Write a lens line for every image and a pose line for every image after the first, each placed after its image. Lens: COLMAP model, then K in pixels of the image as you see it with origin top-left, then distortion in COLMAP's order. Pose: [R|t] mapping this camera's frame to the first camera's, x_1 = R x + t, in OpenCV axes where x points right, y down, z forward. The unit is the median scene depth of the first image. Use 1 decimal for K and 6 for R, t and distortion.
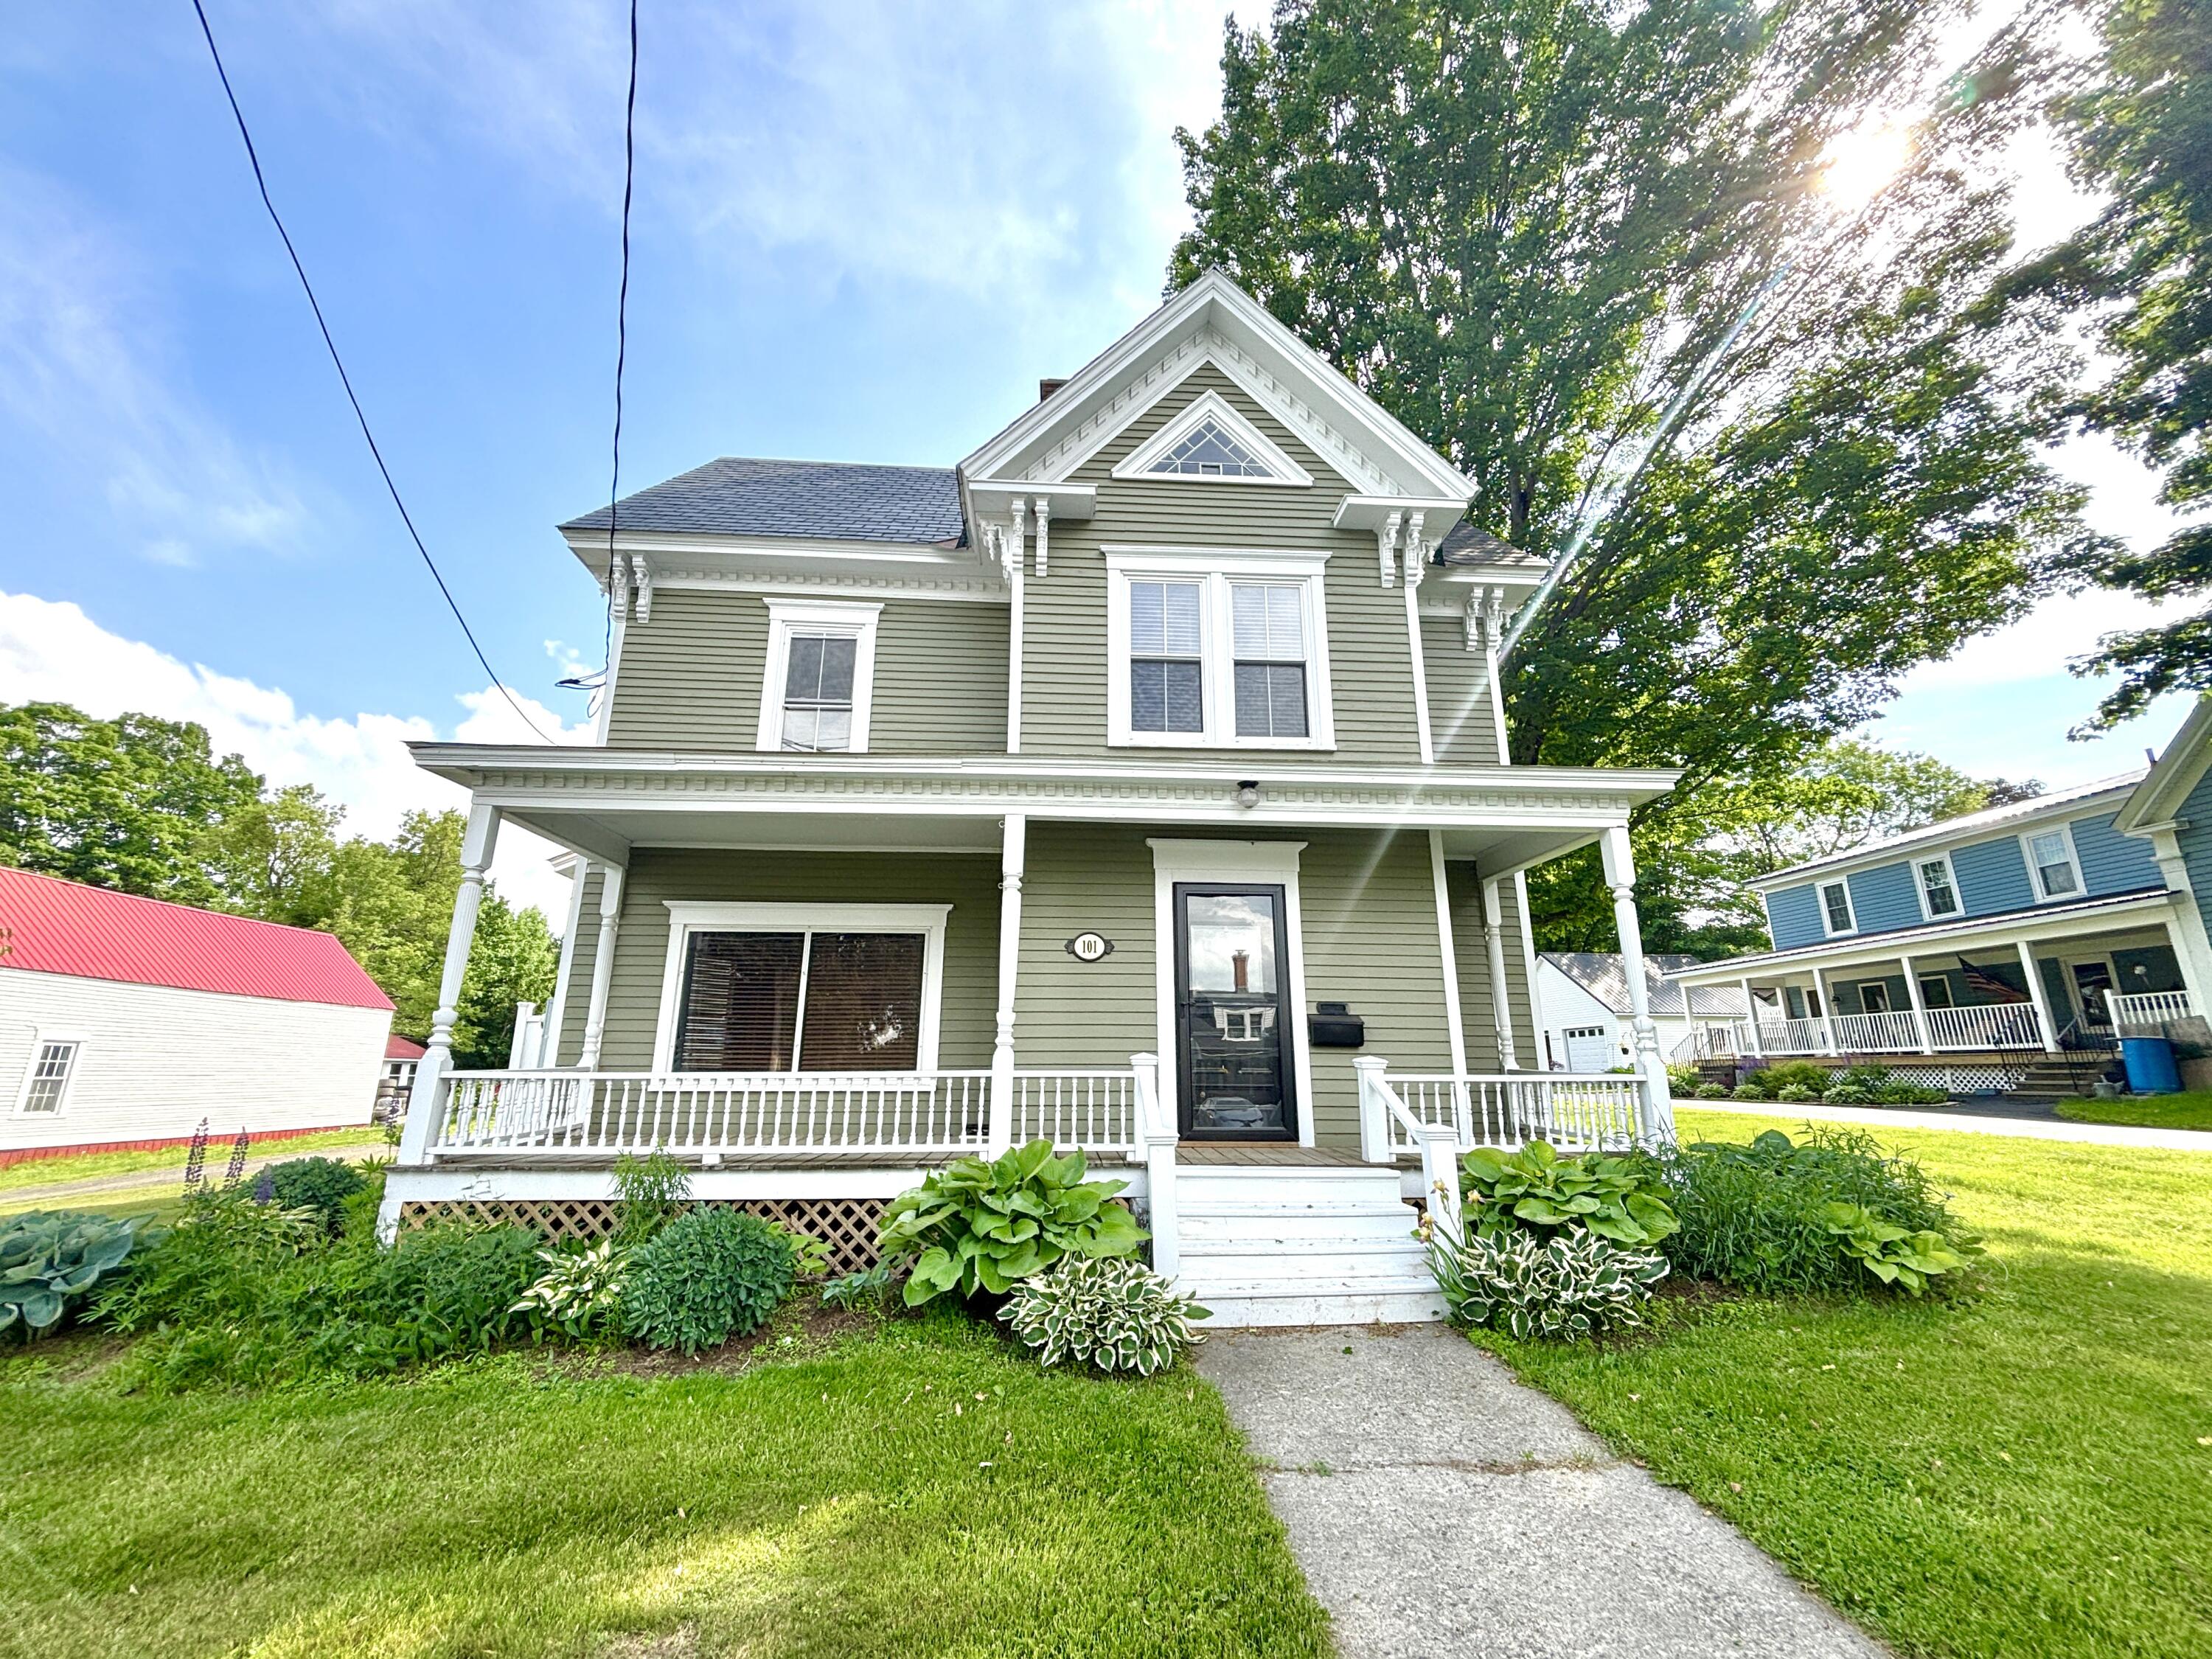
lens RADIAL K [[889.5, 0, 1106.0], [0, 889.5, 829.5], [0, 0, 1]] dist [-0.010754, 0.004683]
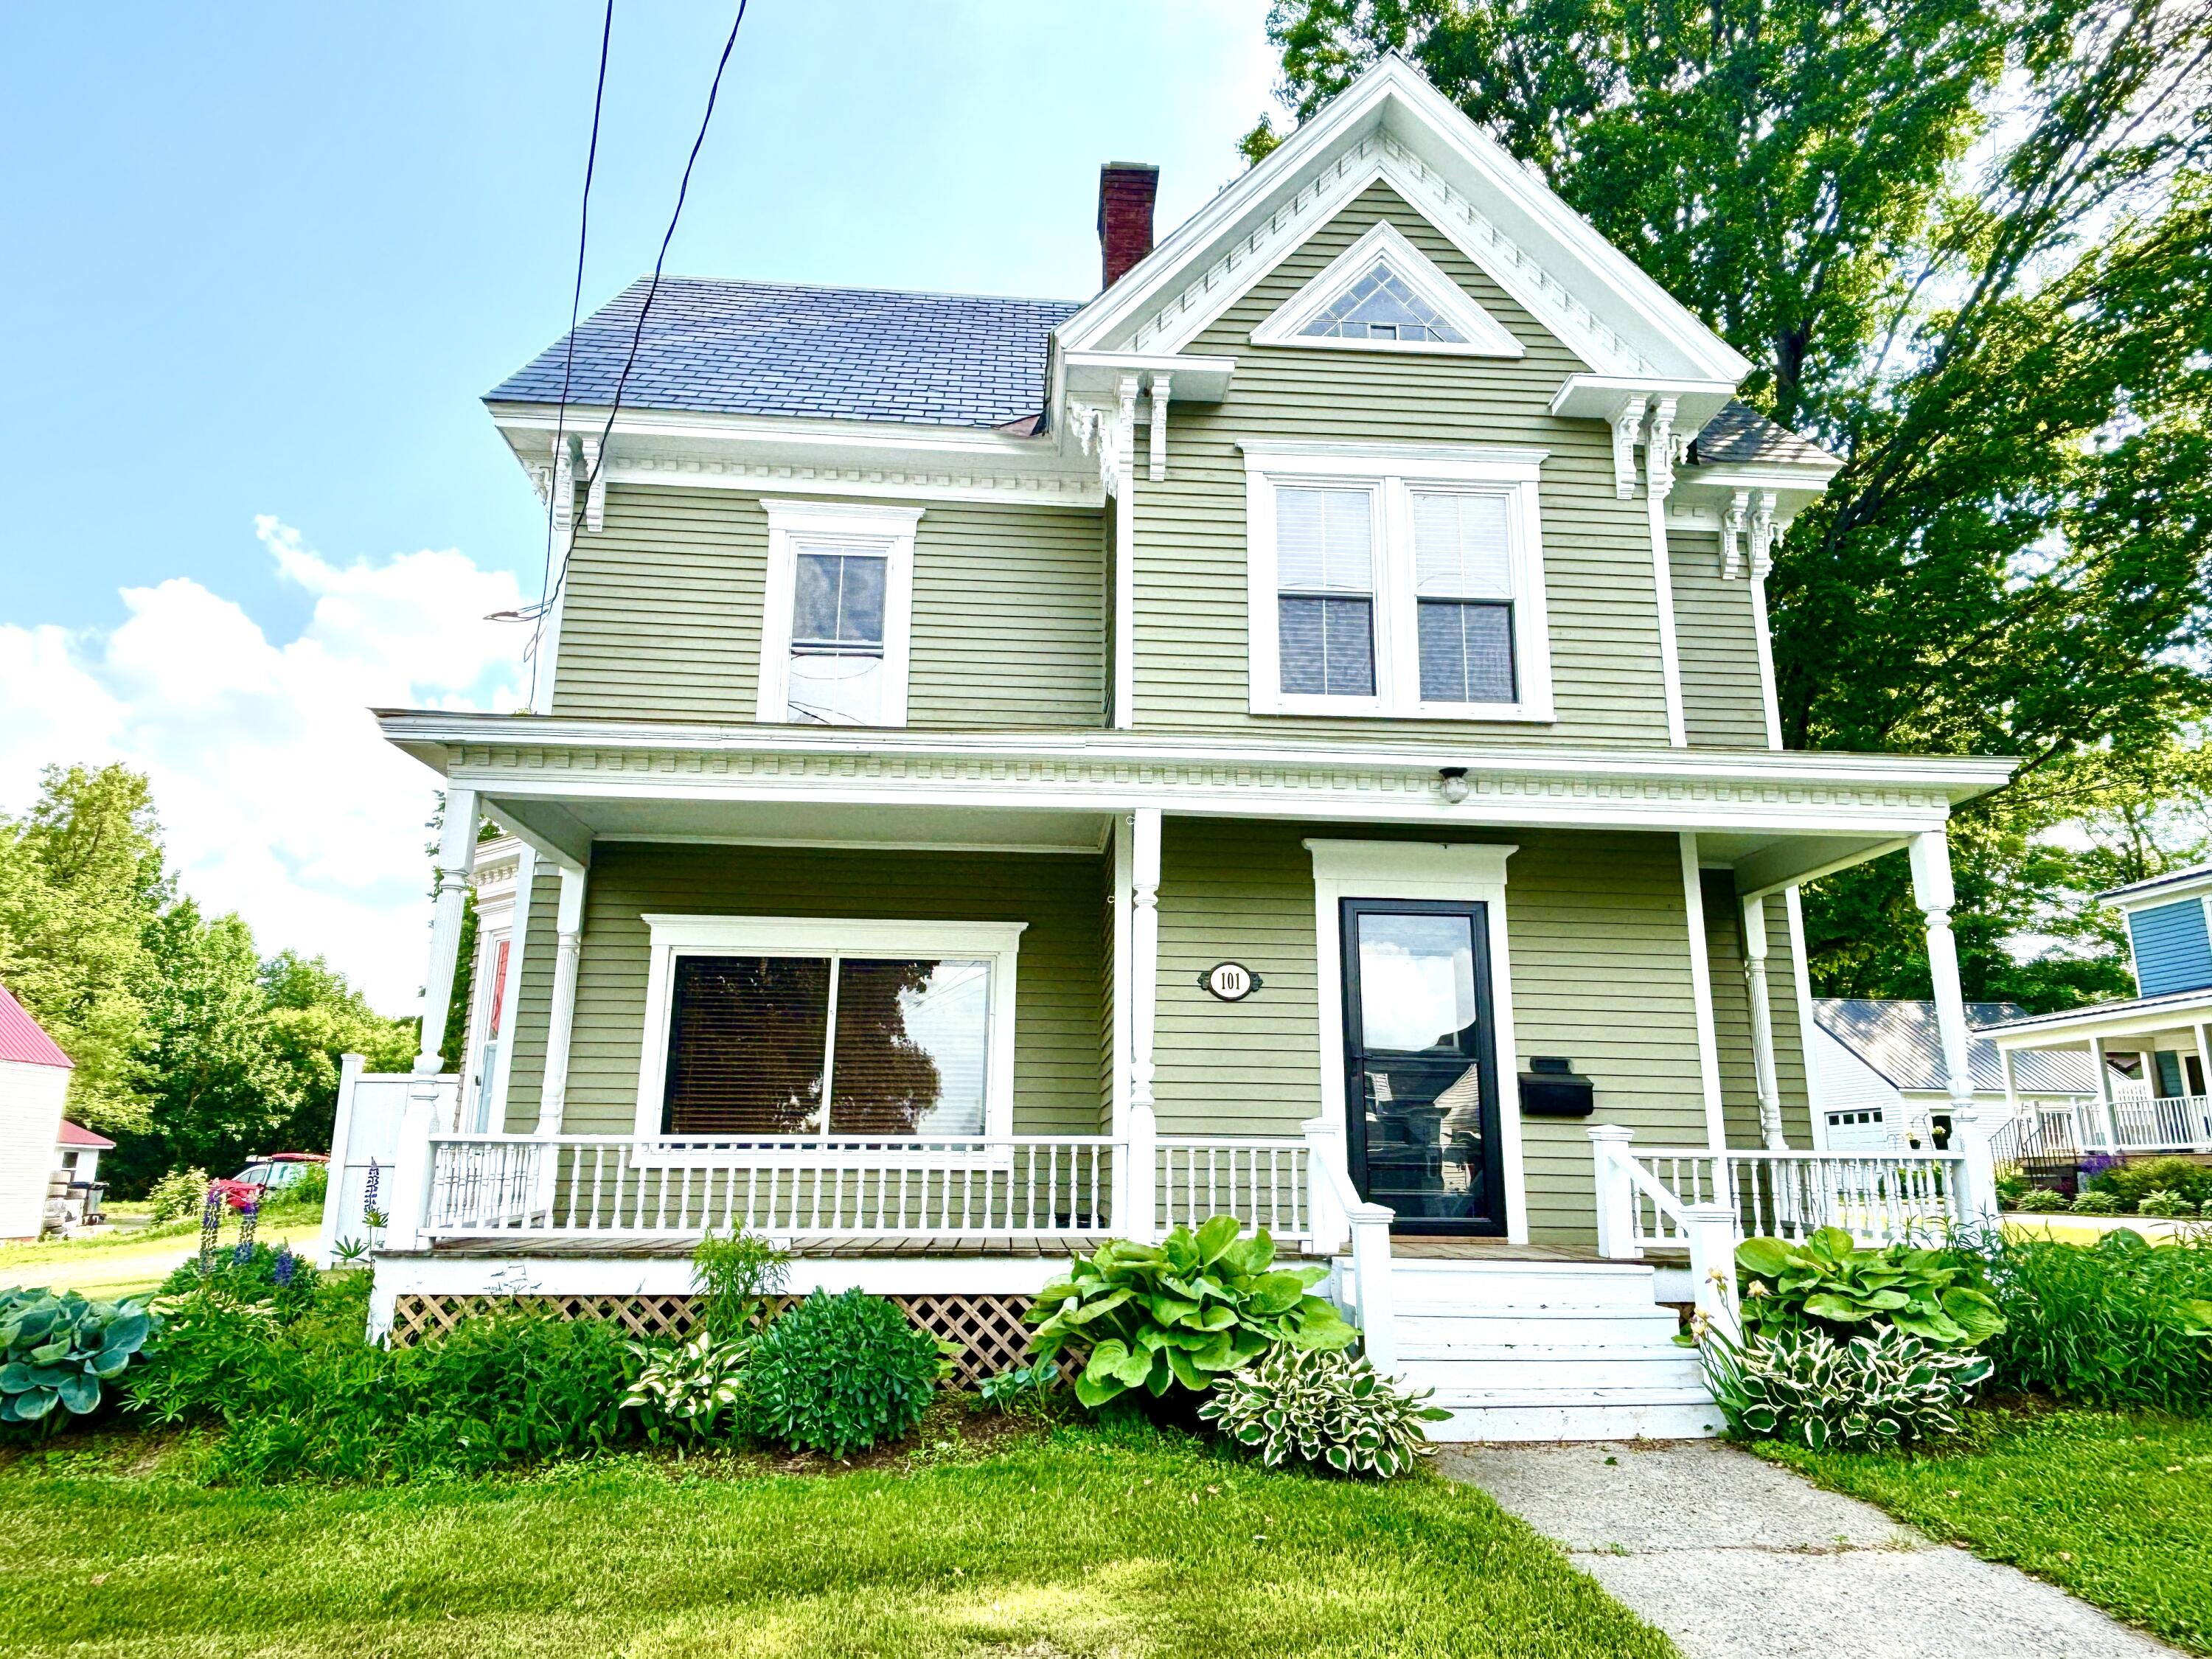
lens RADIAL K [[1401.3, 0, 1100.5], [0, 1401.3, 833.9], [0, 0, 1]] dist [0.001504, -0.008880]
pose [[0.999948, 0.009488, 0.003624, -0.126198], [-0.009576, 0.999636, 0.025204, -0.021151], [-0.003383, -0.025237, 0.999676, -0.178251]]
